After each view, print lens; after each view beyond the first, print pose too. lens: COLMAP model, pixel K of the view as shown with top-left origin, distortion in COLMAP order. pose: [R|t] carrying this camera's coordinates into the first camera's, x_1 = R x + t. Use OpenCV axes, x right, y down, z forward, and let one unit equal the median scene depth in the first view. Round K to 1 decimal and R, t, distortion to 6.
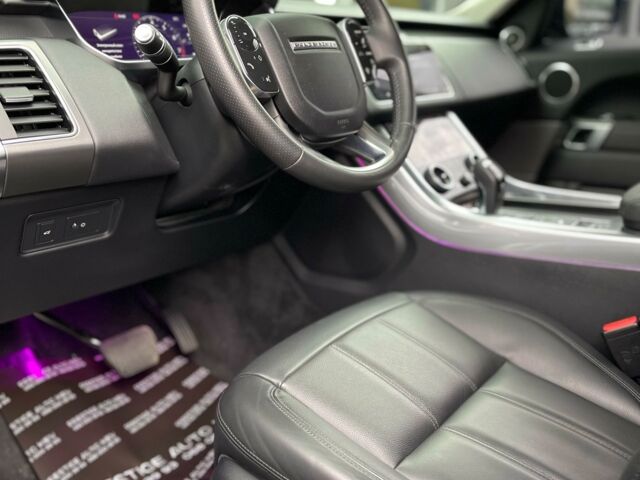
lens RADIAL K [[639.5, 0, 325.6], [0, 639.5, 241.1], [0, 0, 1]] dist [0.030355, 0.012595]
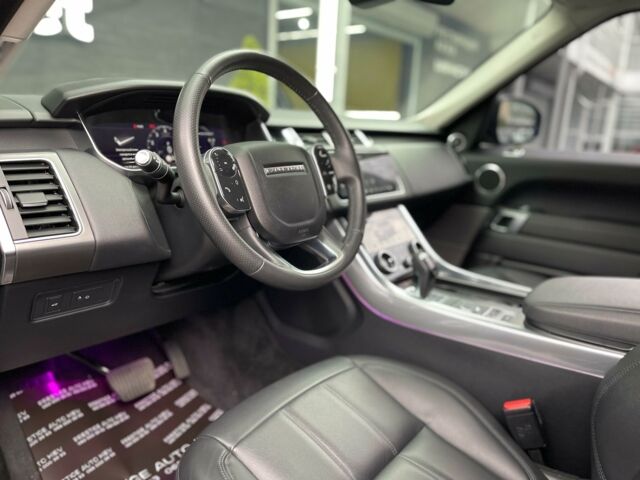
lens RADIAL K [[477.3, 0, 323.5], [0, 477.3, 240.2], [0, 0, 1]] dist [0.072519, -0.096979]
pose [[0.997203, 0.074259, 0.008494, 0.042887], [-0.073883, 0.996532, -0.038291, -0.098278], [-0.011308, 0.037556, 0.999231, 0.050058]]
